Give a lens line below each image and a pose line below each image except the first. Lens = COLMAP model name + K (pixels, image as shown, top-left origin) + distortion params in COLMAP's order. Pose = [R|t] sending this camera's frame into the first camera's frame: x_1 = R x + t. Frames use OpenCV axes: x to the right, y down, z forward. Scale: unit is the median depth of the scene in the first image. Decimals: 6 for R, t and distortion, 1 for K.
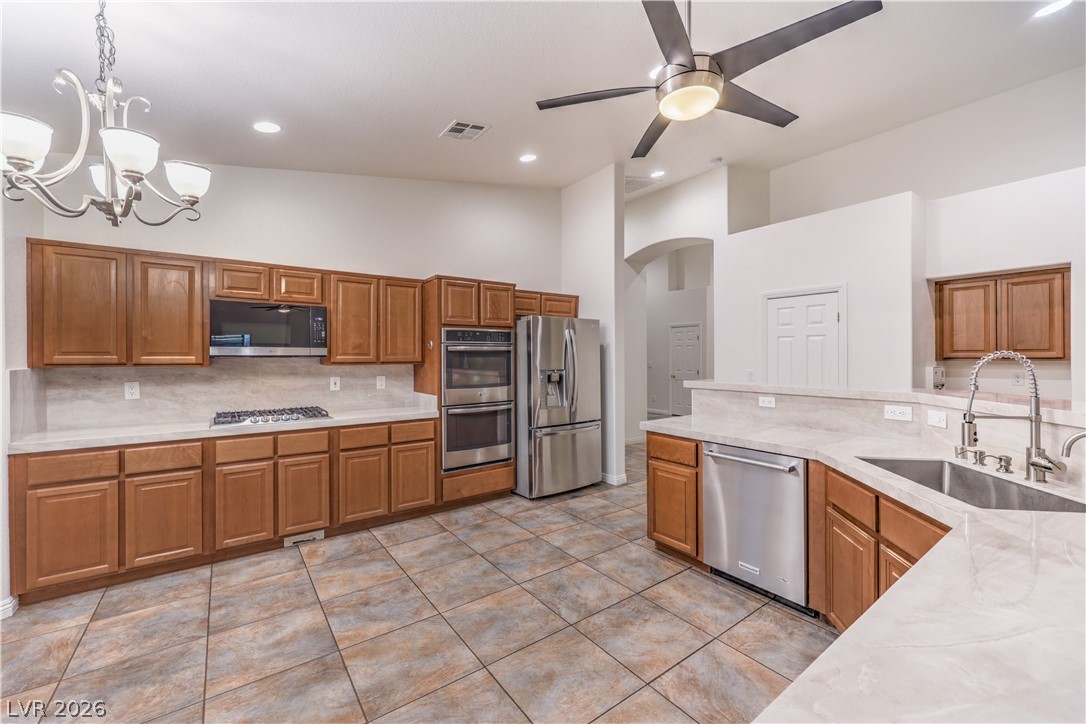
lens RADIAL K [[437.7, 0, 546.2], [0, 437.7, 356.6], [0, 0, 1]] dist [-0.003890, 0.001432]
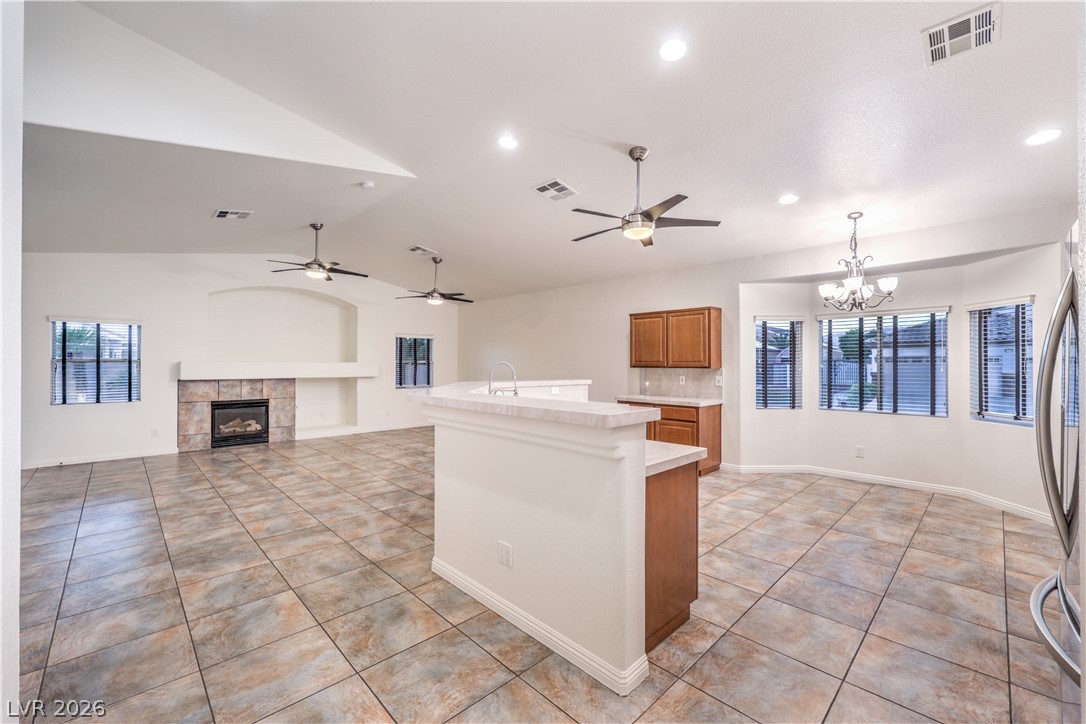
lens RADIAL K [[437.7, 0, 540.8], [0, 437.7, 362.7], [0, 0, 1]] dist [-0.003890, 0.001432]
pose [[-0.991803, 0.001980, -0.127760, 0.620753], [0.001925, 0.999998, 0.000556, -0.002423], [0.127761, 0.000306, -0.991805, 1.776900]]
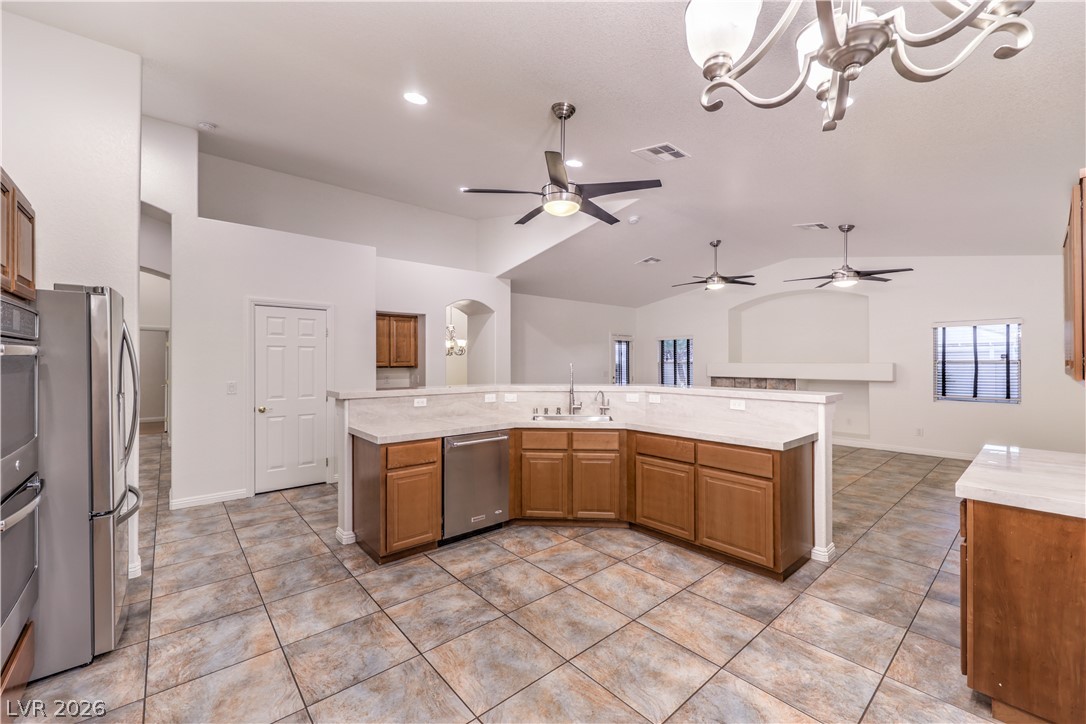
lens RADIAL K [[437.7, 0, 544.4], [0, 437.7, 363.0], [0, 0, 1]] dist [-0.003890, 0.001432]
pose [[-0.076522, 0.002865, 0.997064, -0.771123], [0.004212, 0.999988, -0.002550, -0.005071], [-0.997059, 0.004004, -0.076533, 0.734567]]
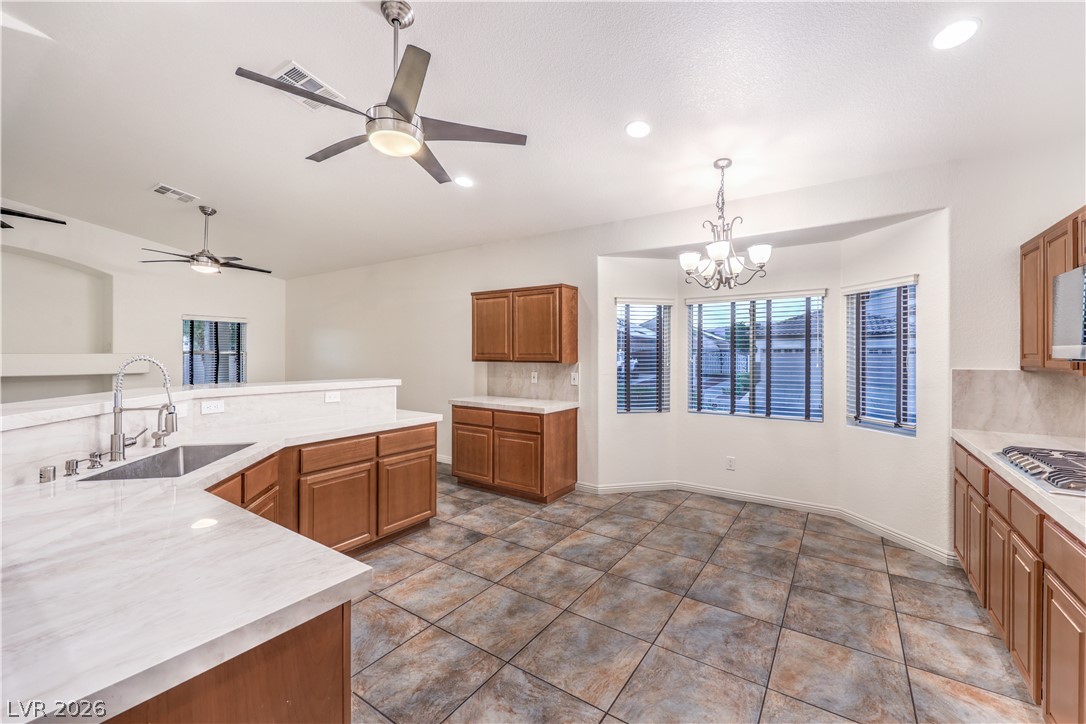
lens RADIAL K [[437.7, 0, 546.0], [0, 437.7, 354.9], [0, 0, 1]] dist [-0.003890, 0.001432]
pose [[-0.944239, 0.001198, -0.329259, 0.204706], [-0.000646, 0.999985, 0.005492, -0.010900], [0.329260, 0.005399, -0.944224, 1.387901]]
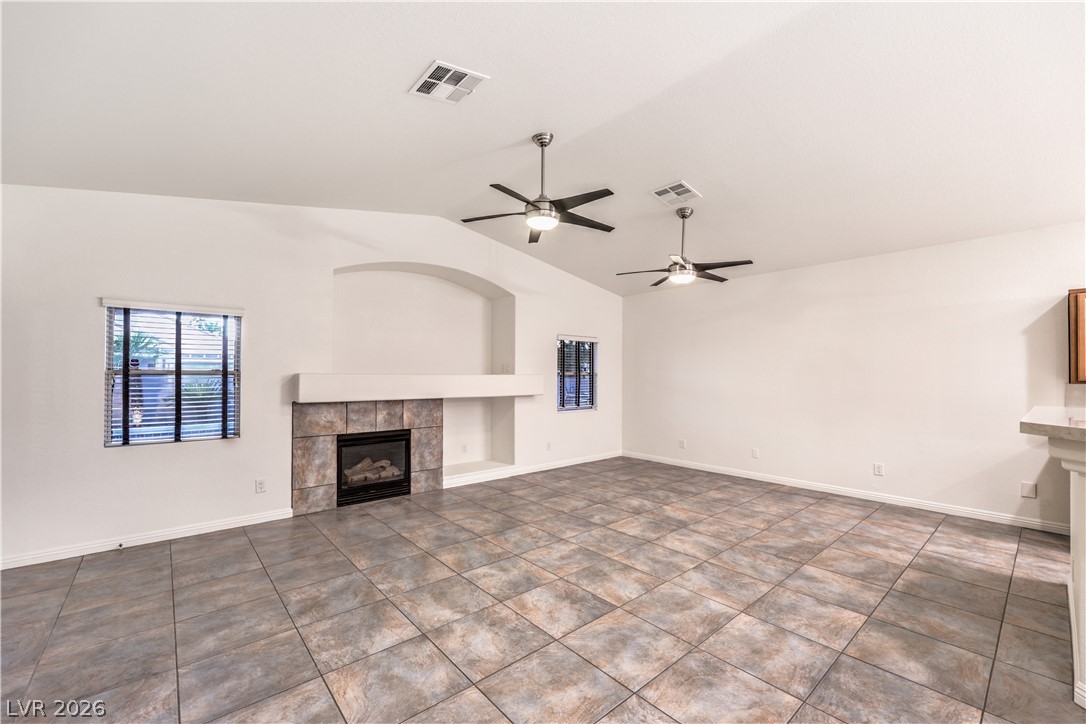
lens RADIAL K [[437.7, 0, 546.2], [0, 437.7, 370.9], [0, 0, 1]] dist [-0.003890, 0.001432]
pose [[-0.997039, 0.001835, -0.076872, 1.448287], [0.002509, 0.999959, -0.008670, -0.005662], [0.076853, -0.008838, -0.997003, 0.827698]]
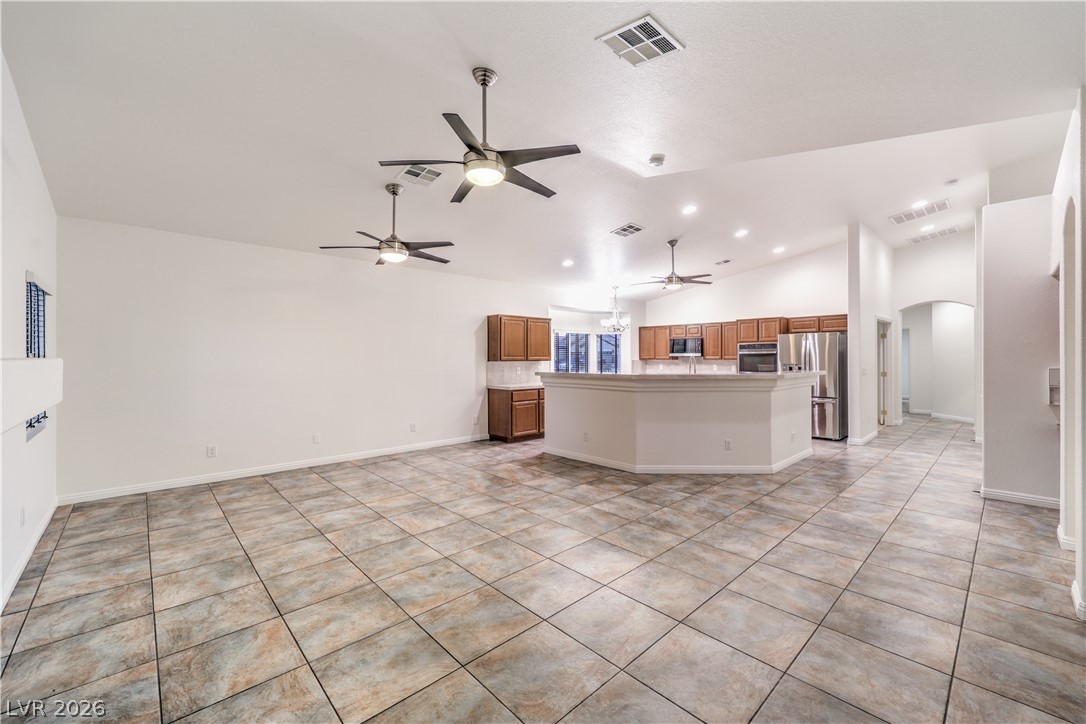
lens RADIAL K [[437.7, 0, 539.2], [0, 437.7, 361.4], [0, 0, 1]] dist [-0.003890, 0.001432]
pose [[0.105207, 0.012864, -0.994367, 2.325129], [0.001459, 0.999913, 0.013090, -0.007651], [0.994449, -0.002828, 0.105179, -0.285882]]
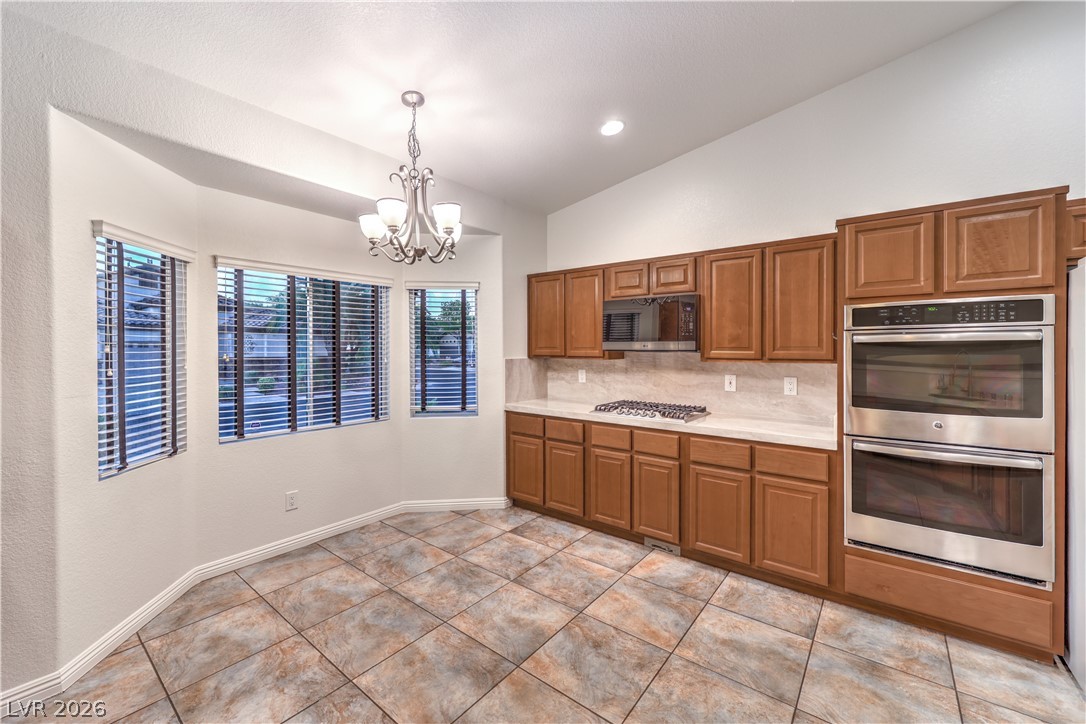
lens RADIAL K [[437.7, 0, 543.5], [0, 437.7, 351.0], [0, 0, 1]] dist [-0.003890, 0.001432]
pose [[0.262202, 0.008330, -0.964977, 0.300062], [-0.001615, 0.999965, 0.008193, -0.008142], [0.965012, -0.000590, 0.262206, 0.550389]]
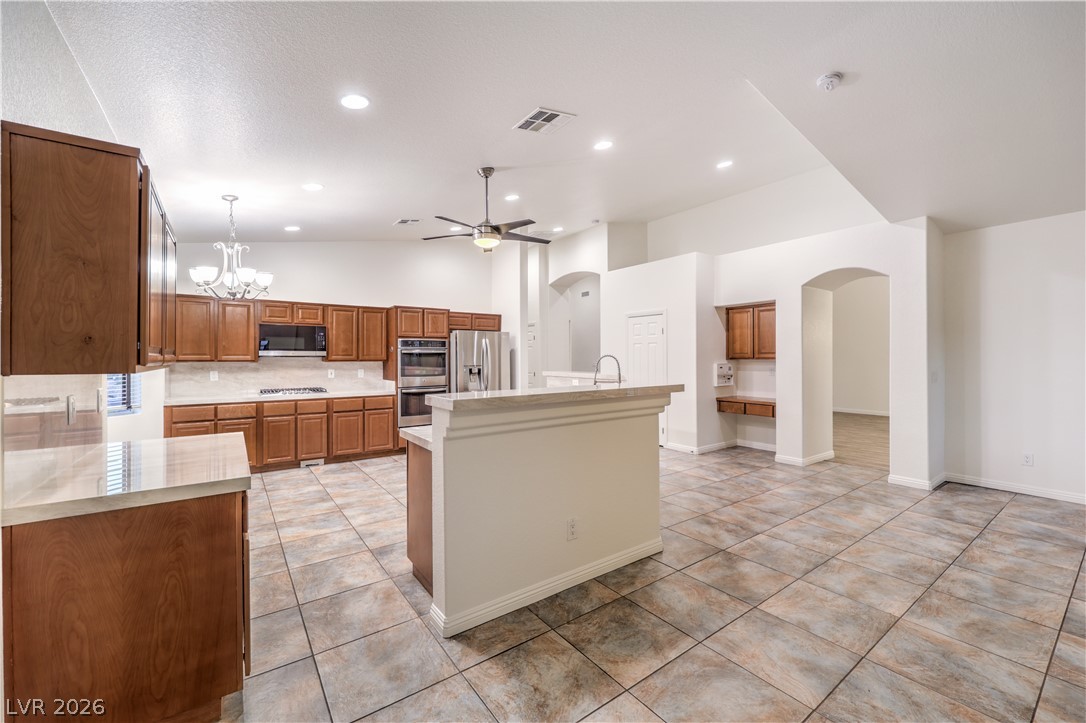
lens RADIAL K [[437.7, 0, 547.8], [0, 437.7, 357.6], [0, 0, 1]] dist [-0.003890, 0.001432]
pose [[0.999987, 0.000767, -0.004961, 0.399626], [-0.000775, 0.999998, -0.001729, 0.007284], [0.004960, 0.001733, 0.999986, -0.751799]]
